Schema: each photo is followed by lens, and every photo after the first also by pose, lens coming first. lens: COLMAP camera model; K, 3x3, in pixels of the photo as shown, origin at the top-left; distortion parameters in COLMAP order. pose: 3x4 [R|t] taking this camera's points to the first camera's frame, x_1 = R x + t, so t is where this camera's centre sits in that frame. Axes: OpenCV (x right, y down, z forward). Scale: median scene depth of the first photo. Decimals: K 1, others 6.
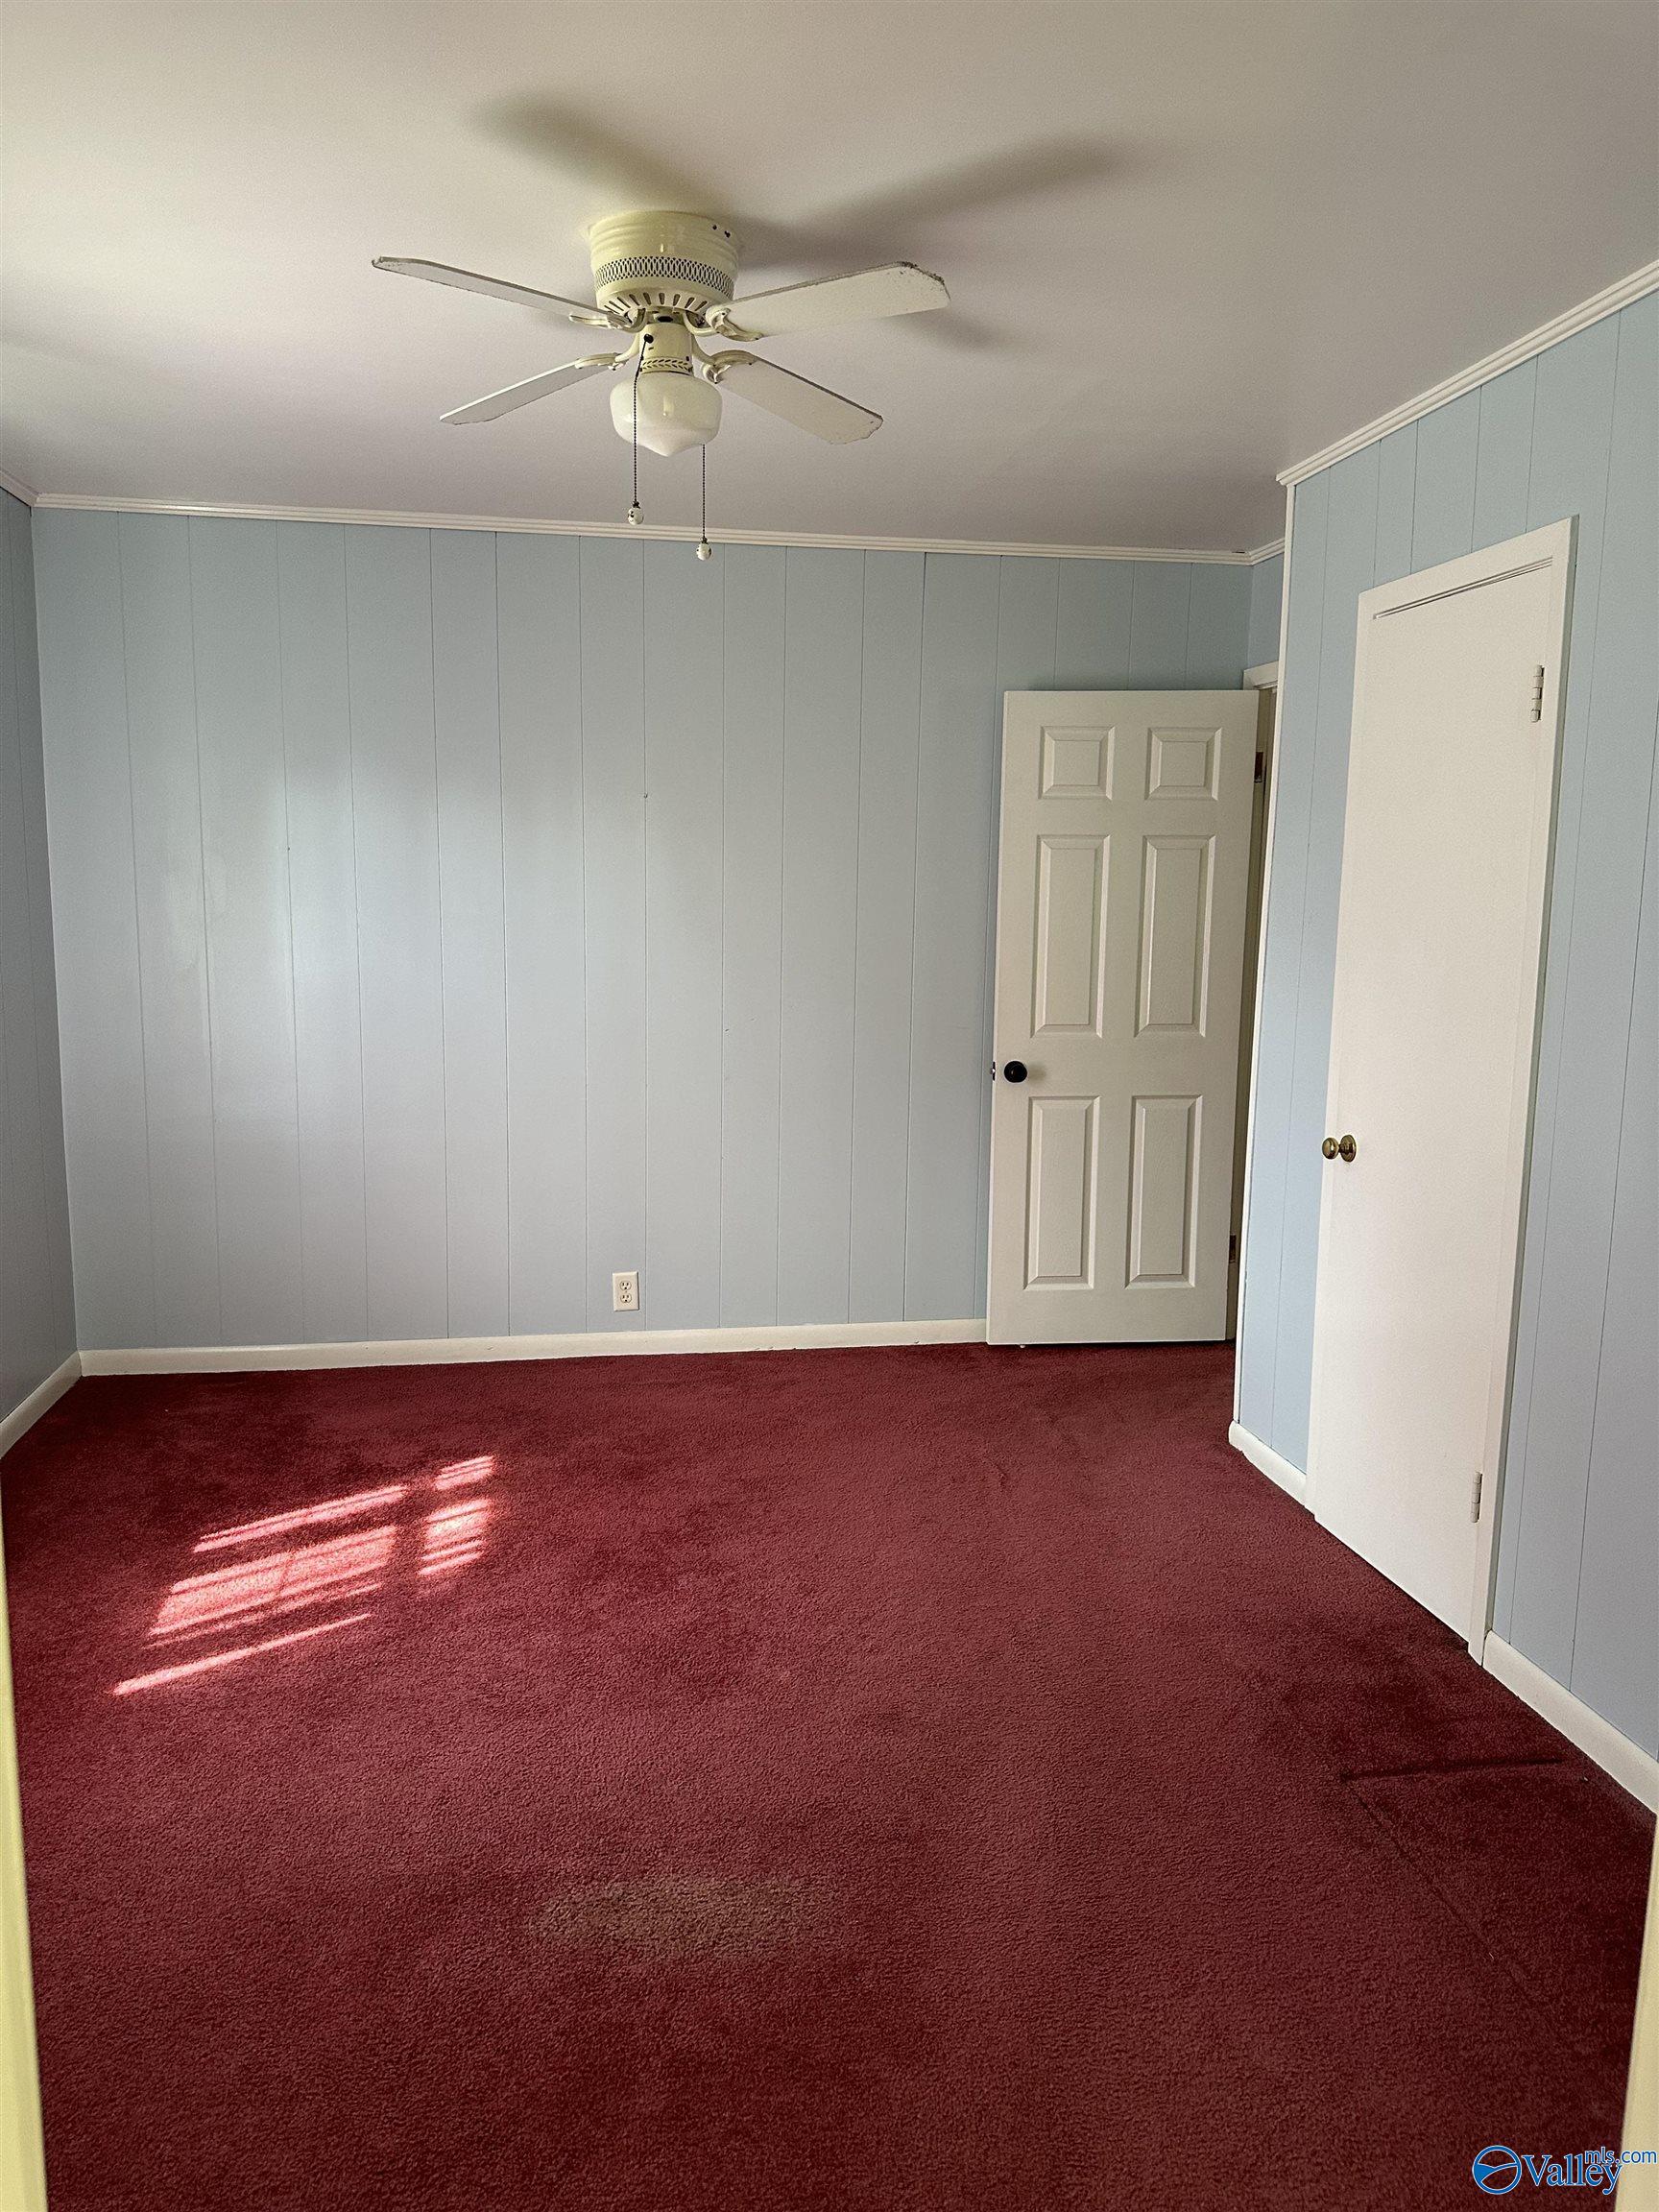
lens RADIAL K [[1571.5, 0, 828.0], [0, 1571.5, 1105.2], [0, 0, 1]] dist [0.013903, -0.000806]
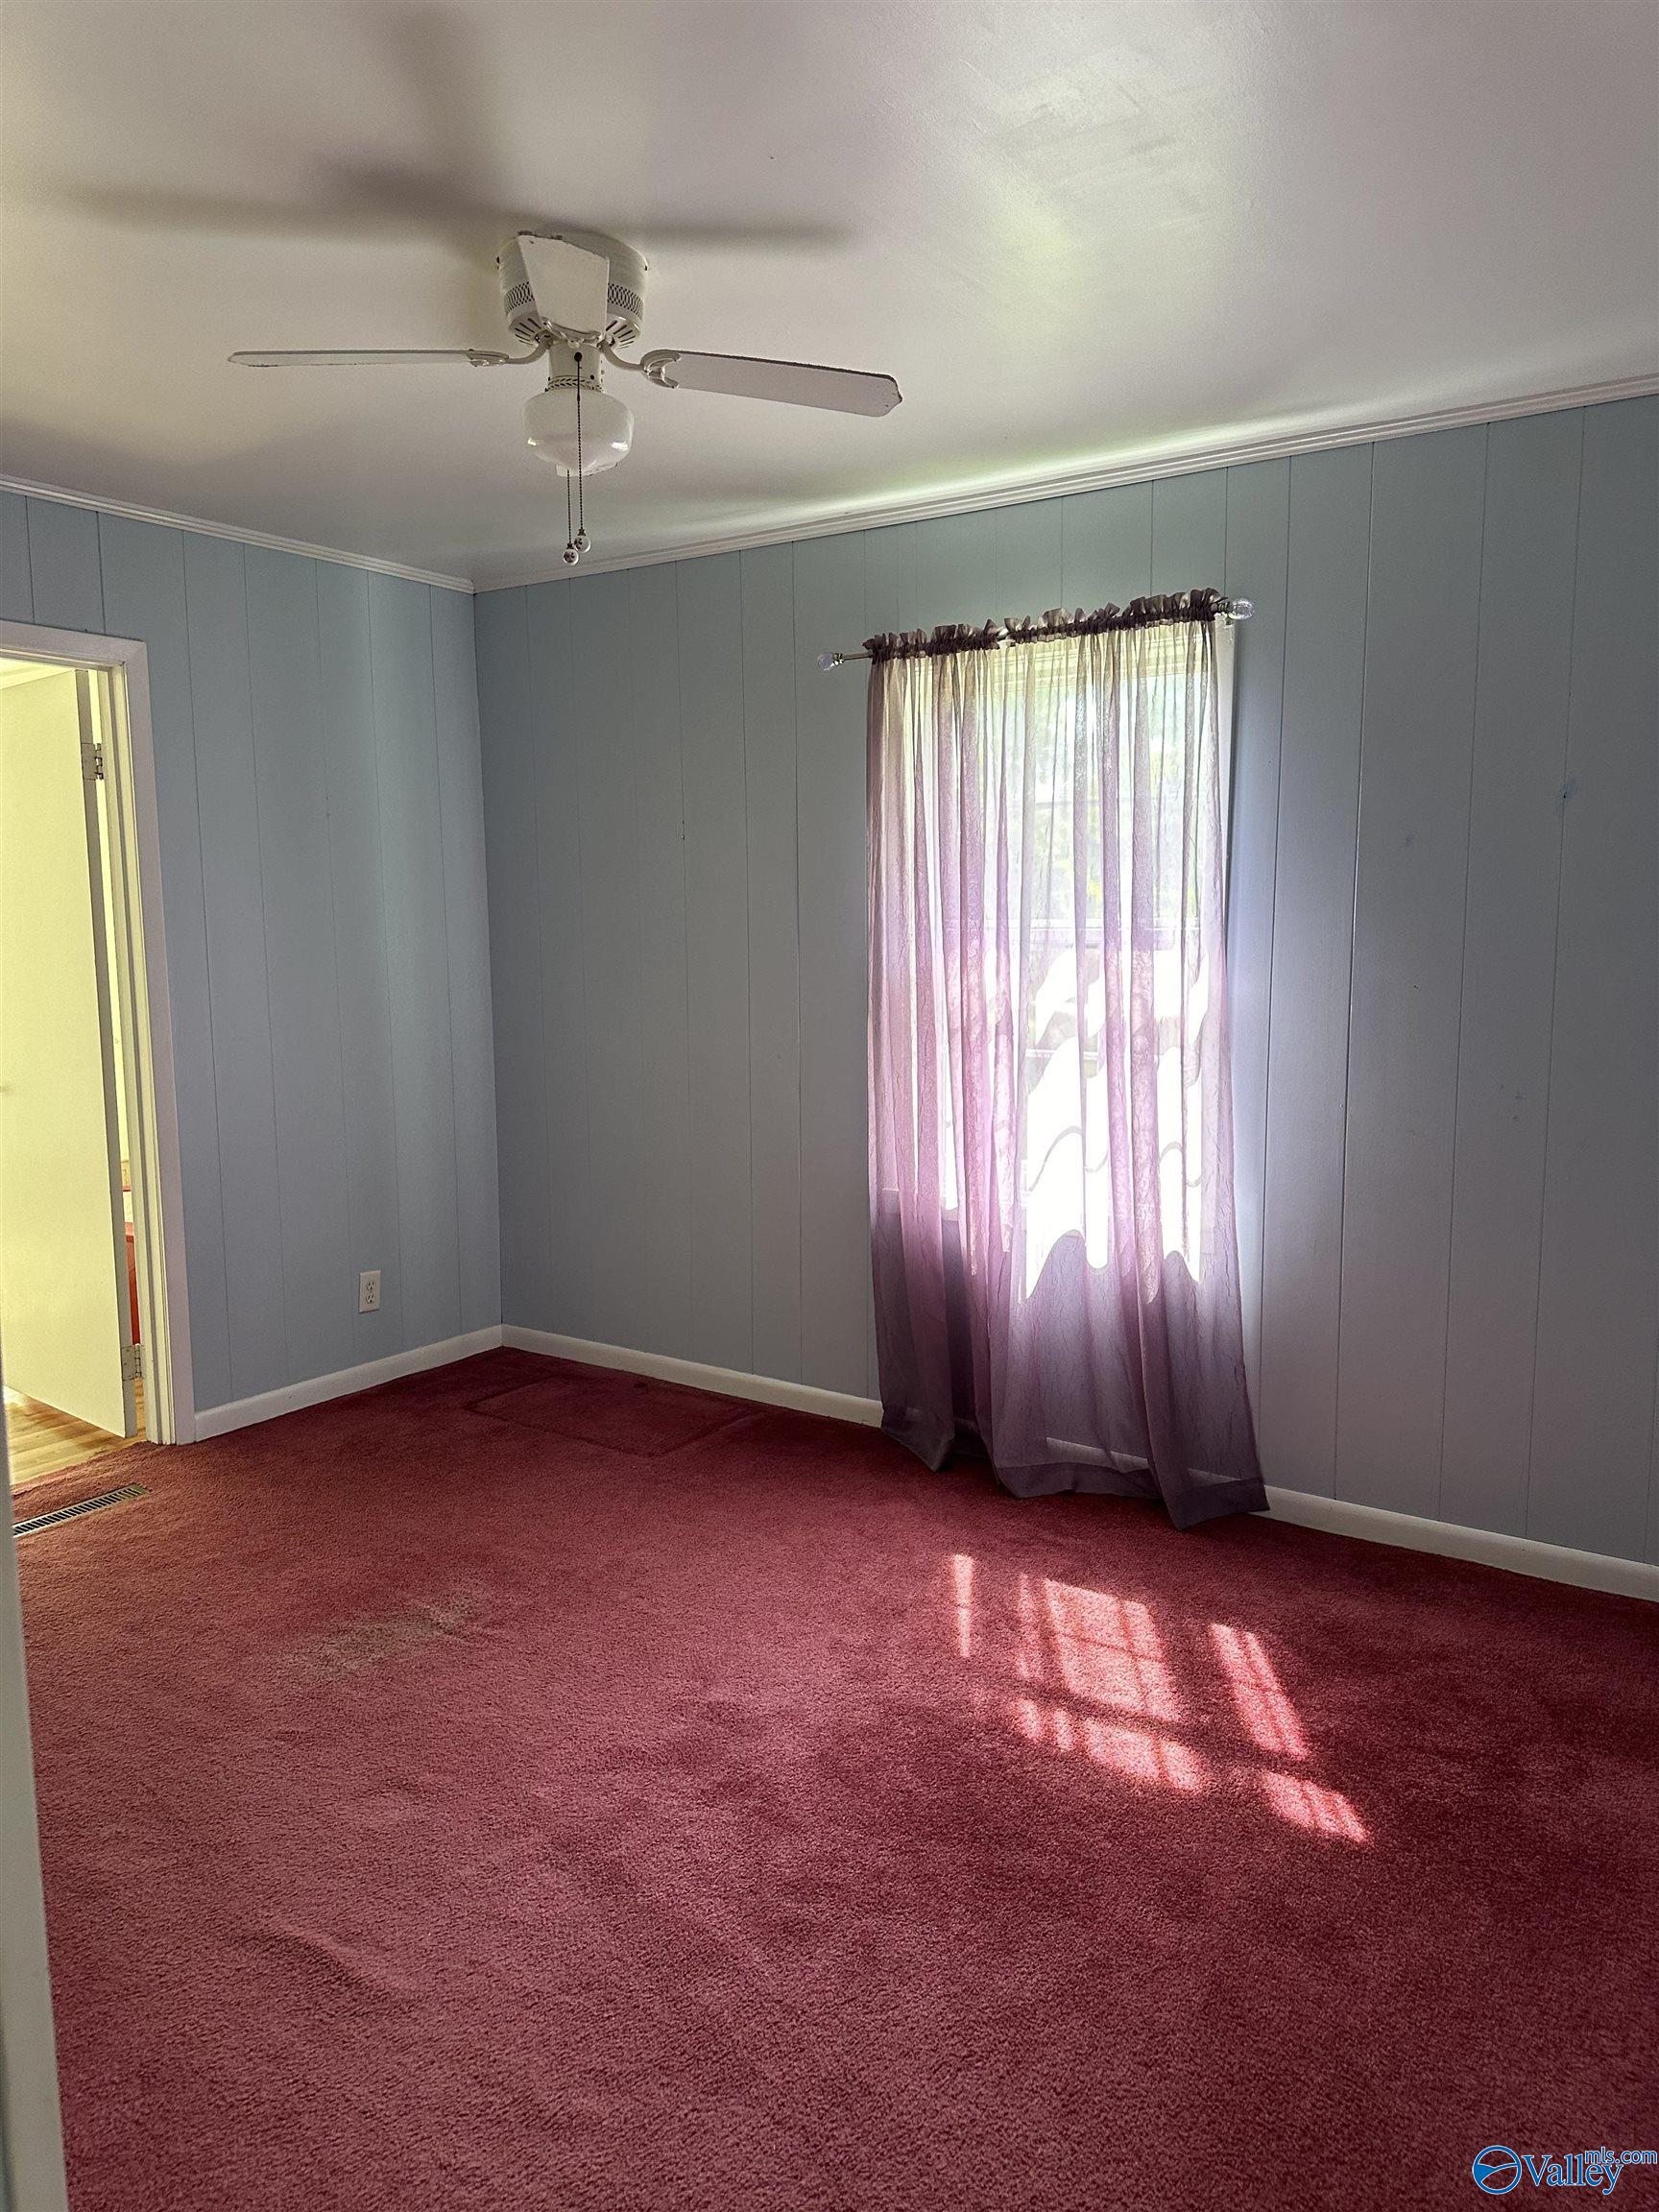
lens RADIAL K [[1571.5, 0, 830.1], [0, 1571.5, 1107.9], [0, 0, 1]] dist [0.013903, -0.000806]
pose [[-0.700790, 0.074442, -0.709473, 0.381347], [-0.102139, 0.973823, 0.203068, -0.172414], [0.706018, 0.214772, -0.674842, 1.359478]]
